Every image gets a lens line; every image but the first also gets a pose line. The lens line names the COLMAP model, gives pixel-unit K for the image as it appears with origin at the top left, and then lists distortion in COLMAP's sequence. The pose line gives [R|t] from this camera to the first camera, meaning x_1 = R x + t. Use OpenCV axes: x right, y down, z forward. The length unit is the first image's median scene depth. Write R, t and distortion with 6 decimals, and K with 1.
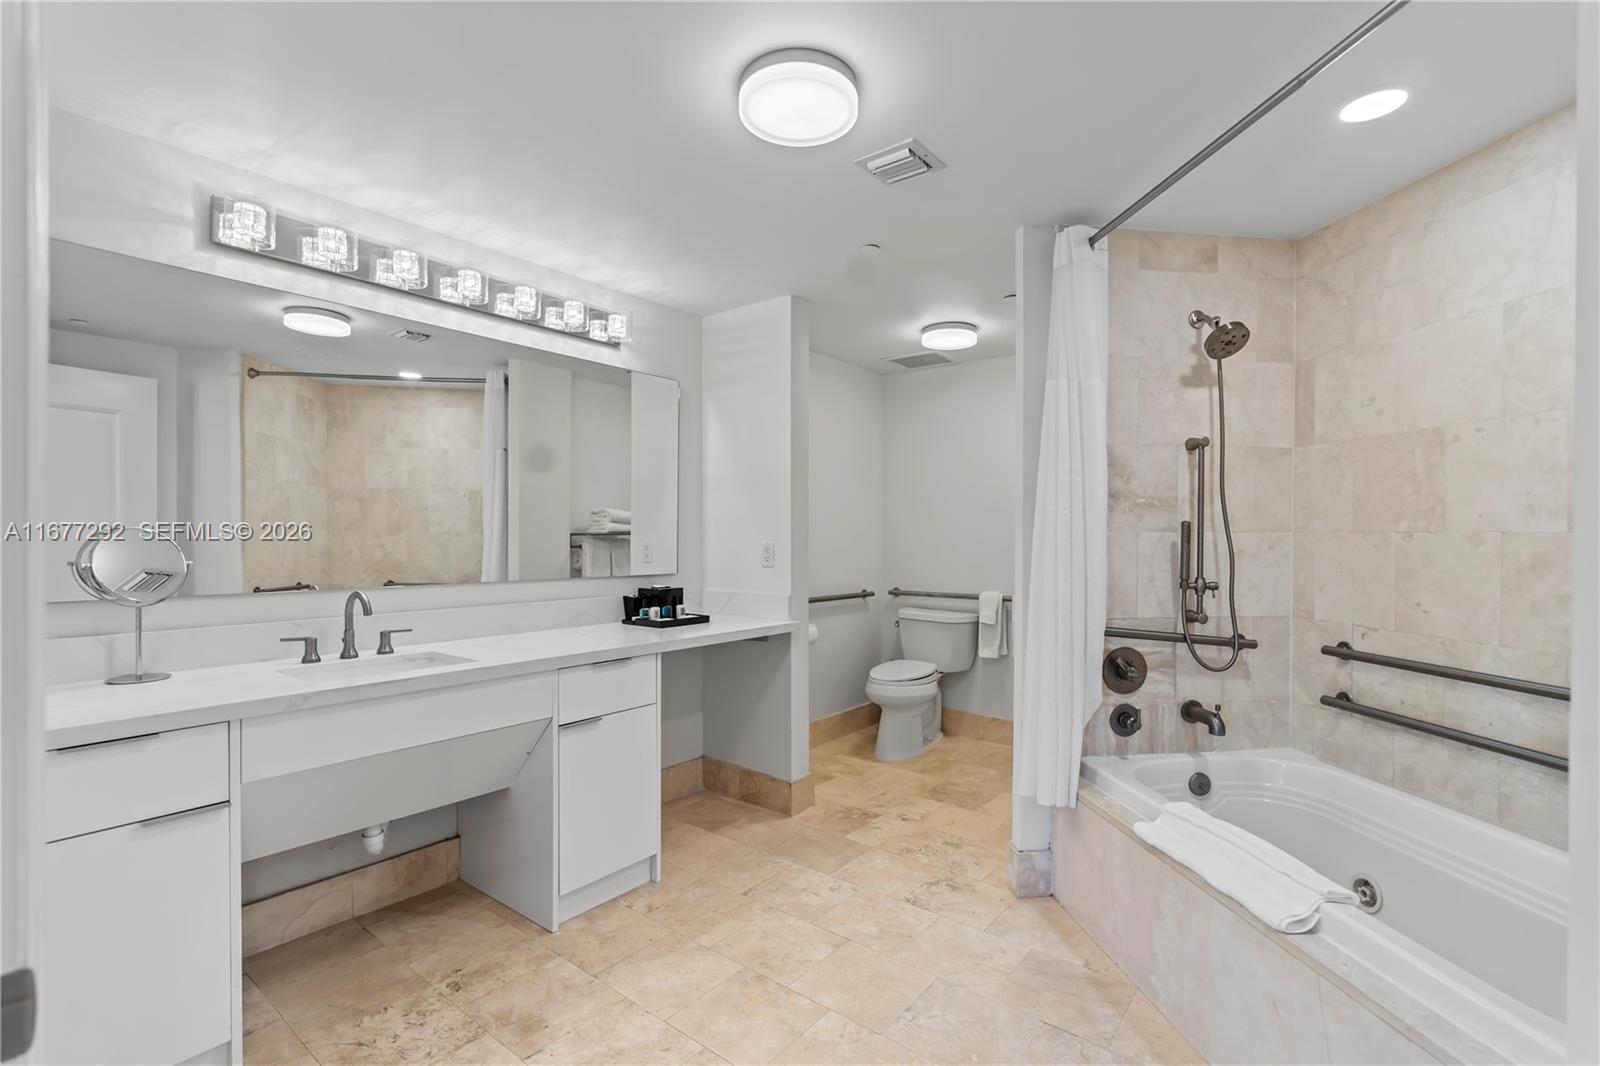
lens RADIAL K [[726.0, 0, 798.0], [0, 726.0, 527.6], [0, 0, 1]] dist [-0.004784, 0.001989]
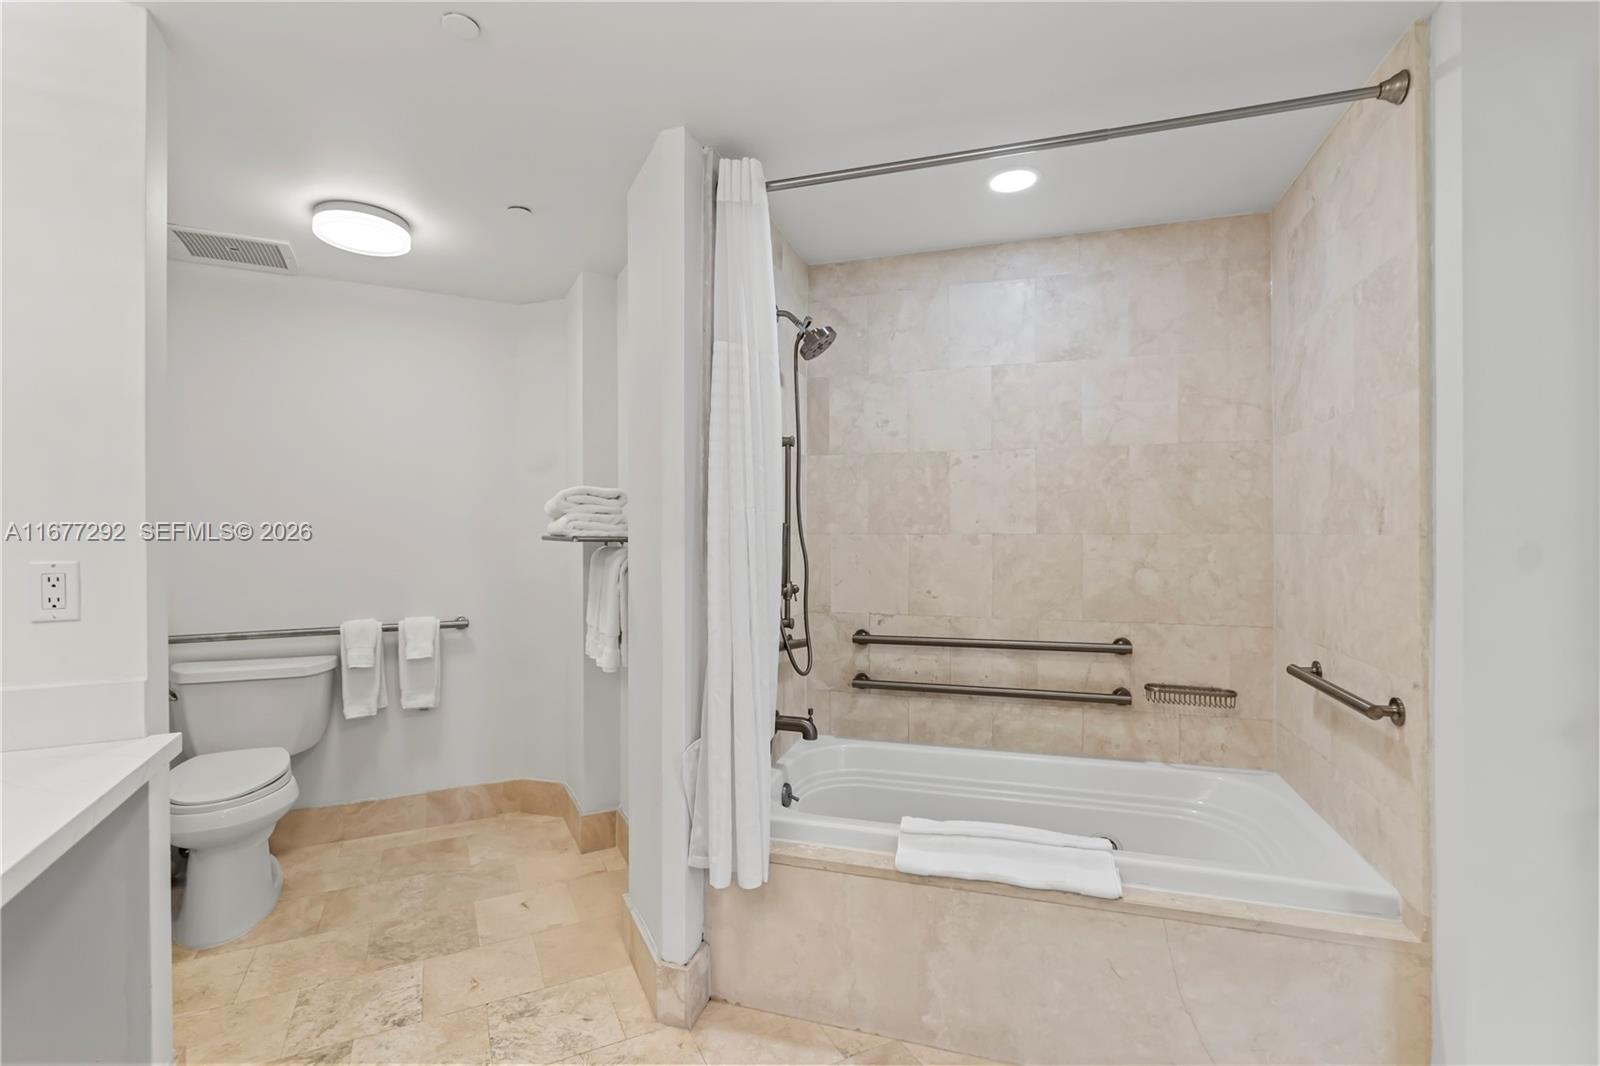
lens RADIAL K [[726.0, 0, 798.0], [0, 726.0, 527.6], [0, 0, 1]] dist [-0.004784, 0.001989]
pose [[0.418243, 0.002901, 0.908330, -0.352613], [-0.005535, 0.999984, -0.000645, -0.002400], [-0.908318, -0.004757, 0.418253, 0.642002]]
